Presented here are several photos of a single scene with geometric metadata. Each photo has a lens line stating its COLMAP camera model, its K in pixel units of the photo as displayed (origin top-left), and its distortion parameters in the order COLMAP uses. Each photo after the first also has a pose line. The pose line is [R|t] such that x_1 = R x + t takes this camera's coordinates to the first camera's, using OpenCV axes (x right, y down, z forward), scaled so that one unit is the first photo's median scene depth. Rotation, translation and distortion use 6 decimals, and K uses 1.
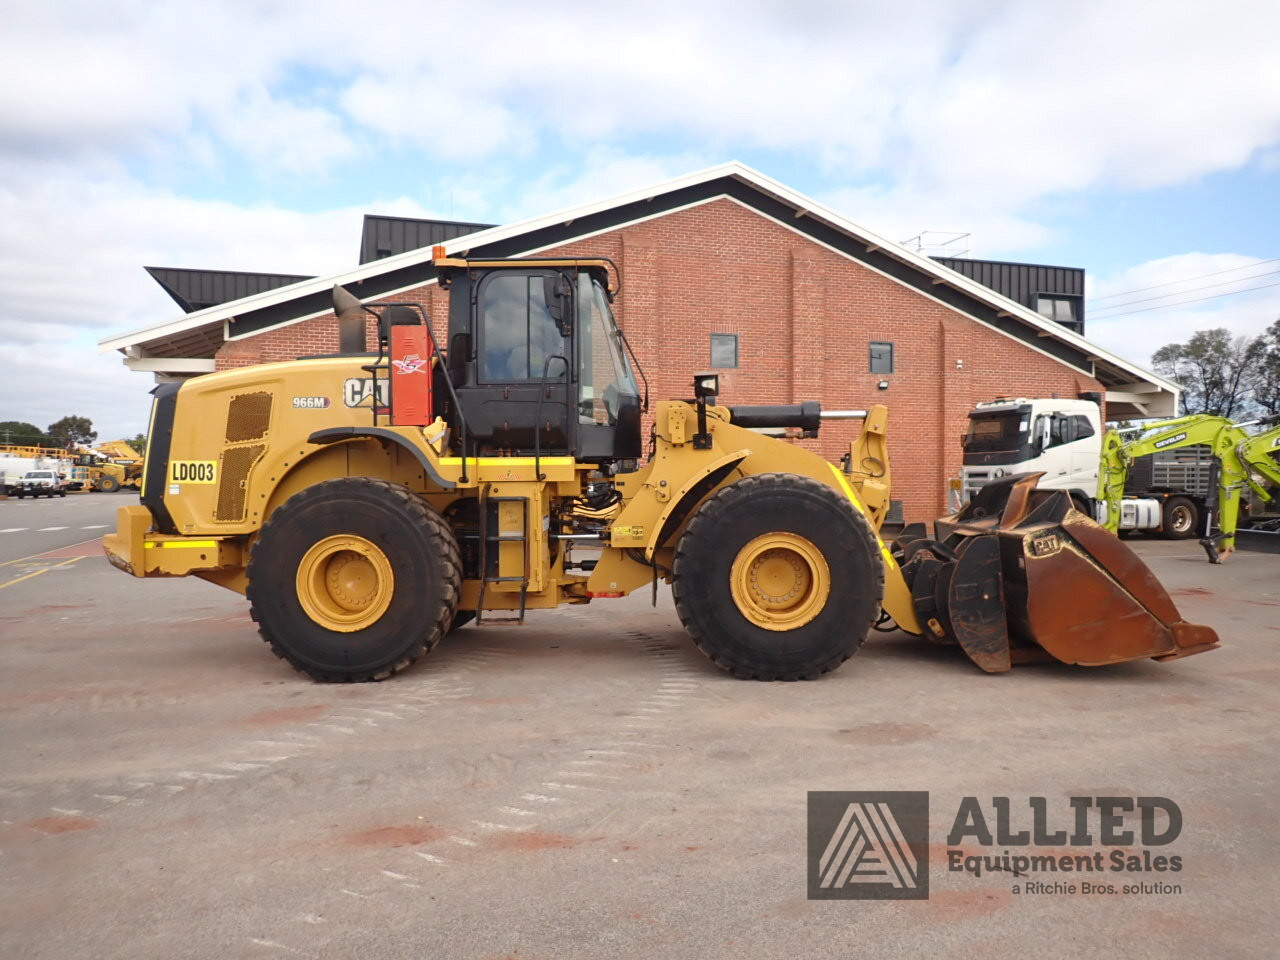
lens RADIAL K [[949.4, 0, 635.0], [0, 949.4, 489.1], [0, 0, 1]] dist [0.010777, -0.015553]
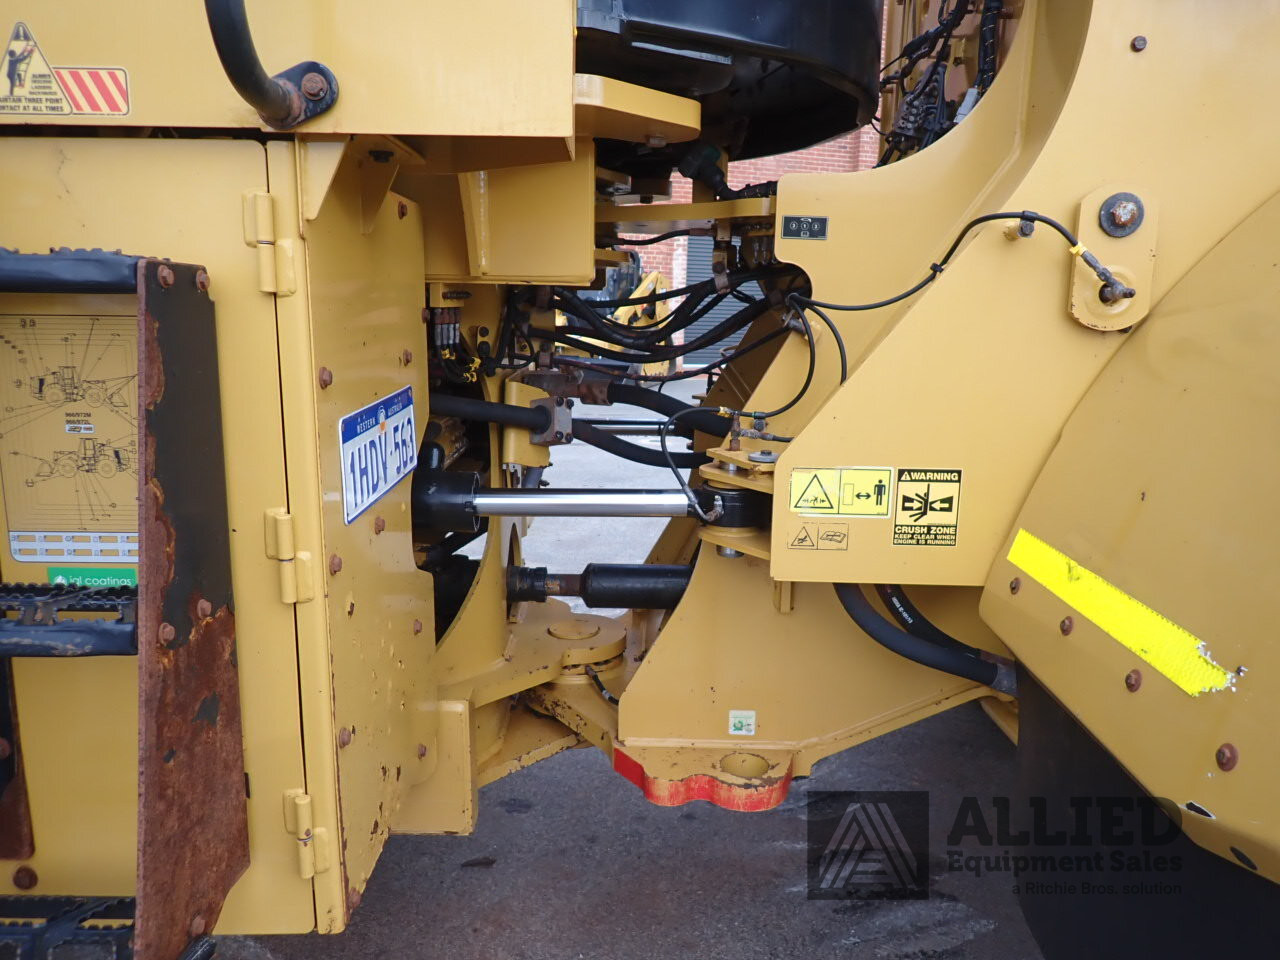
lens RADIAL K [[949.4, 0, 633.1], [0, 949.4, 485.4], [0, 0, 1]] dist [0.010777, -0.015553]
pose [[0.999318, 0.017380, 0.032577, -0.061567], [-0.022990, 0.983279, 0.180649, 0.013157], [-0.028892, -0.181275, 0.983008, 0.897427]]
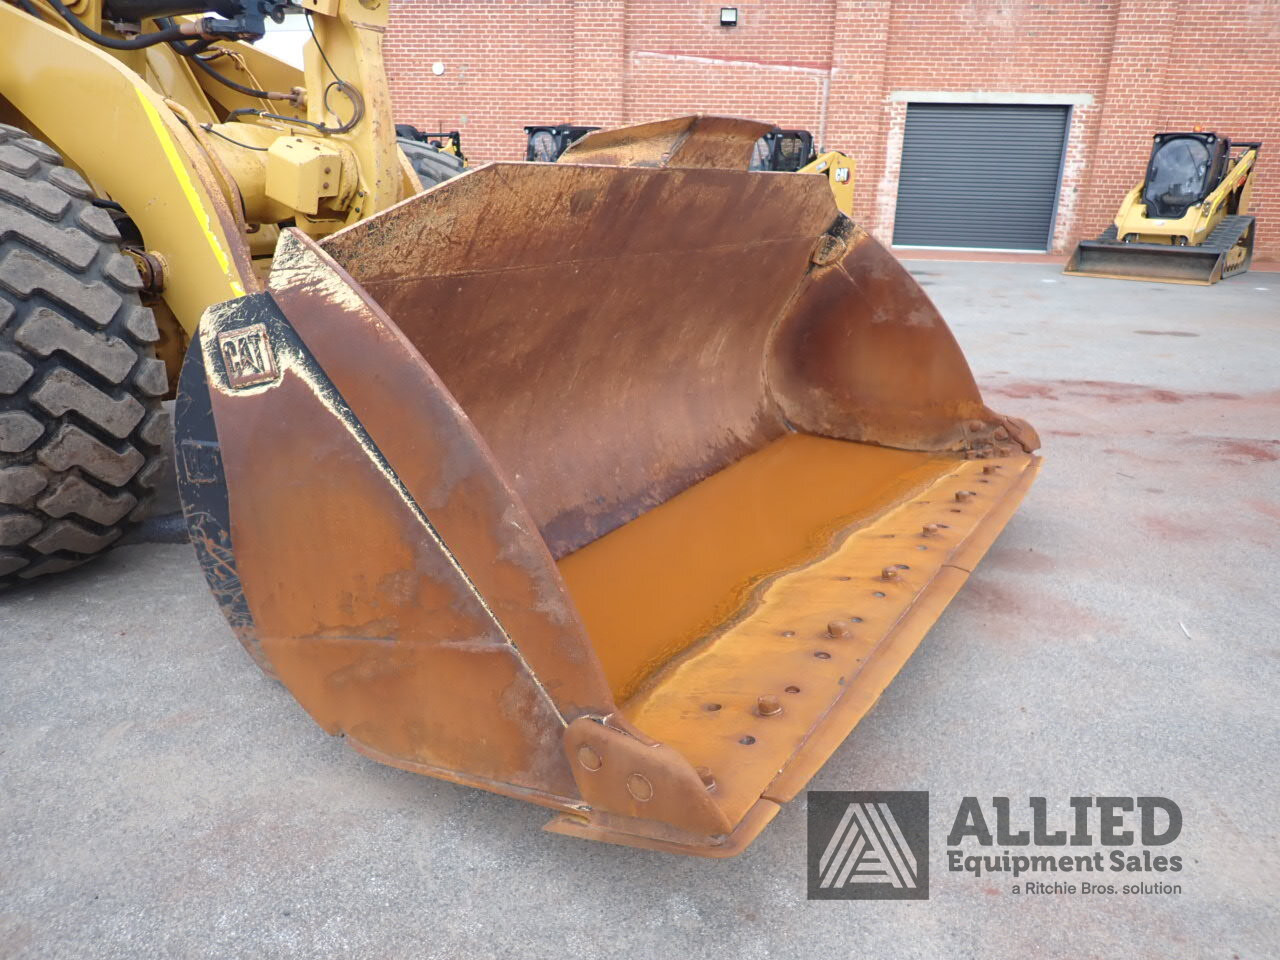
lens RADIAL K [[949.4, 0, 636.1], [0, 949.4, 489.5], [0, 0, 1]] dist [0.010777, -0.015553]
pose [[0.897466, 0.156691, -0.412313, 0.635539], [-0.024737, 0.951183, 0.307634, 0.004960], [0.440389, -0.265892, 0.857531, 0.755526]]
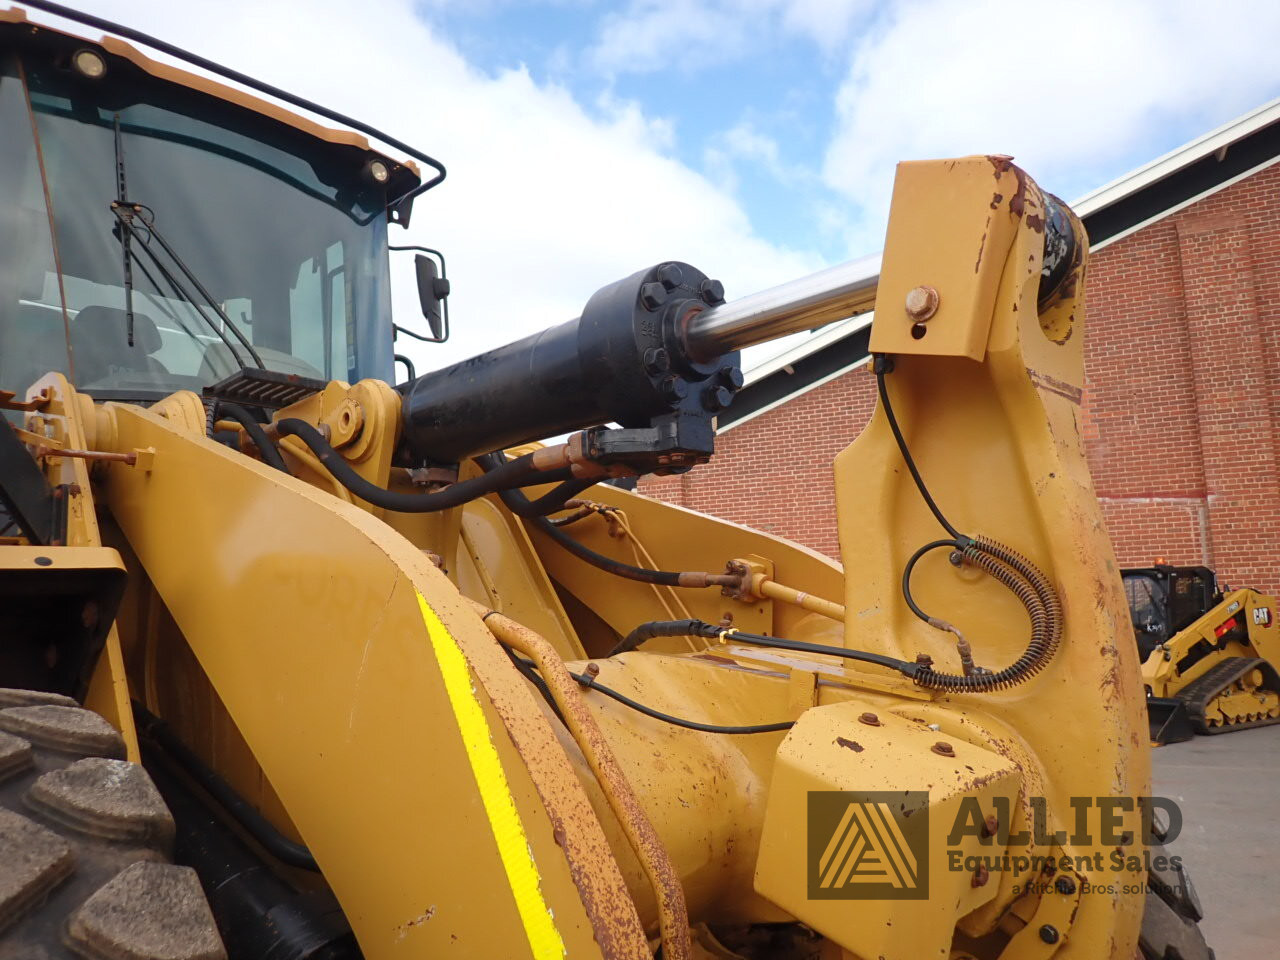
lens RADIAL K [[949.4, 0, 642.7], [0, 949.4, 486.2], [0, 0, 1]] dist [0.010777, -0.015553]
pose [[0.753786, -0.113577, -0.647230, 0.348000], [0.021829, 0.988734, -0.148082, -0.024172], [0.656757, 0.097493, 0.747773, 0.986157]]
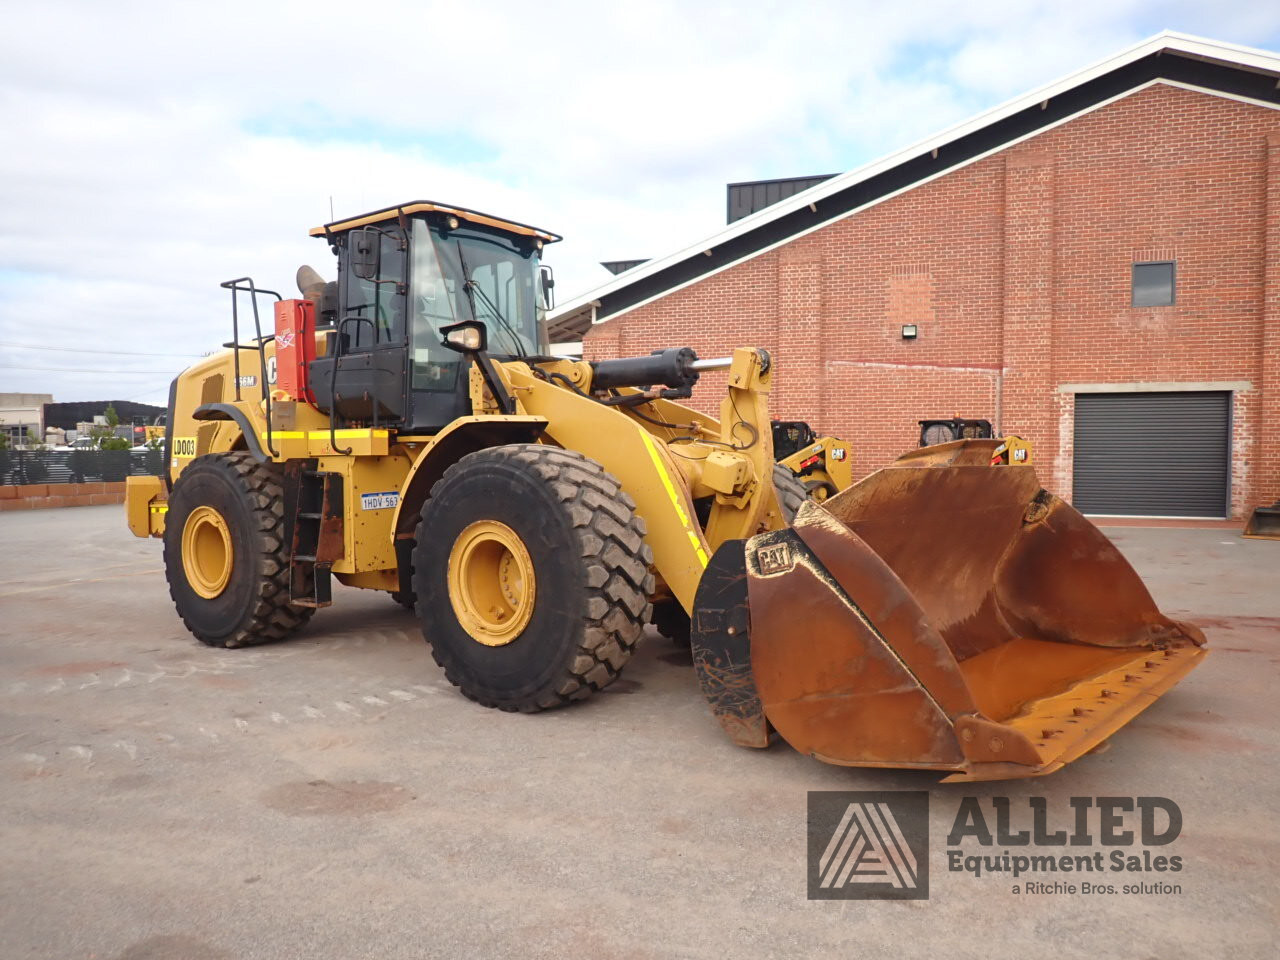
lens RADIAL K [[949.4, 0, 638.2], [0, 949.4, 488.1], [0, 0, 1]] dist [0.010777, -0.015553]
pose [[0.811879, 0.020279, -0.583473, 0.689323], [-0.003848, 0.999561, 0.029386, -0.004704], [0.583813, -0.021613, 0.811601, 0.423282]]
